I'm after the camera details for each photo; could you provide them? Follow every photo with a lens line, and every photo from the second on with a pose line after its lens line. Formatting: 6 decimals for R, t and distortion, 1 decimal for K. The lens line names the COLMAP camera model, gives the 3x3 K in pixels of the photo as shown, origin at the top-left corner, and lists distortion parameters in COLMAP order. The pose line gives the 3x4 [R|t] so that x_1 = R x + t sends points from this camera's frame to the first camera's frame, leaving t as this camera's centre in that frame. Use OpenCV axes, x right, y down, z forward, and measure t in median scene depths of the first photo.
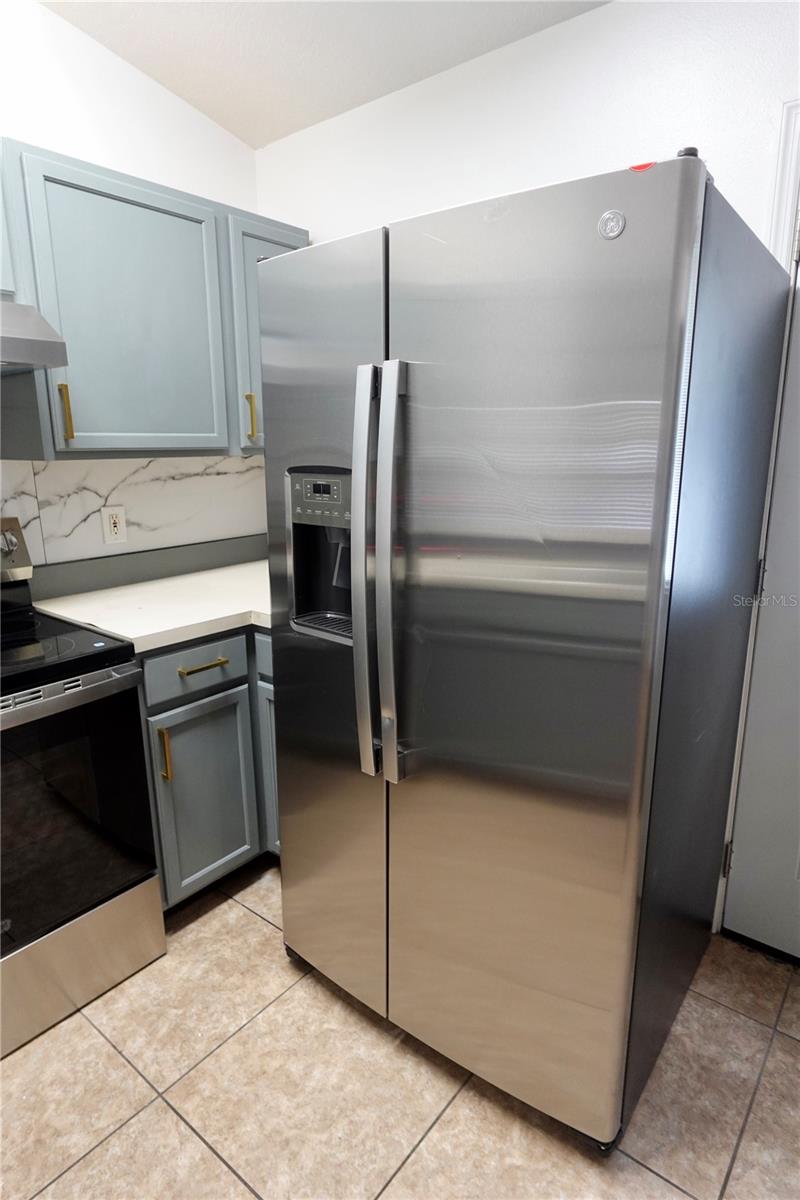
lens RADIAL K [[687.5, 0, 392.7], [0, 687.5, 598.3], [0, 0, 1]] dist [0.005889, 0.000776]
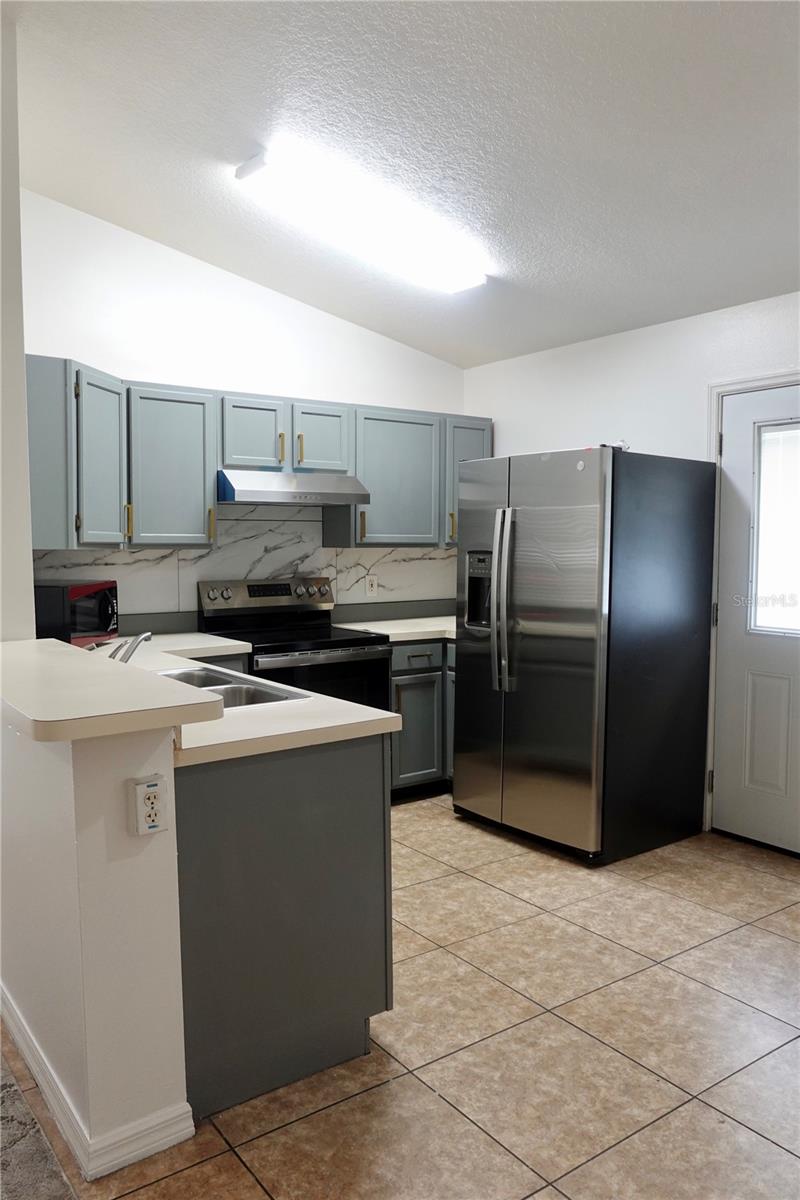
lens RADIAL K [[677.9, 0, 400.0], [0, 677.9, 600.0], [0, 0, 1]] dist [0.001495, -0.002000]
pose [[0.962767, 0.033481, -0.268250, 0.159097], [-0.069533, 0.989585, -0.126045, 0.176517], [0.261236, 0.140004, 0.955068, -0.772184]]
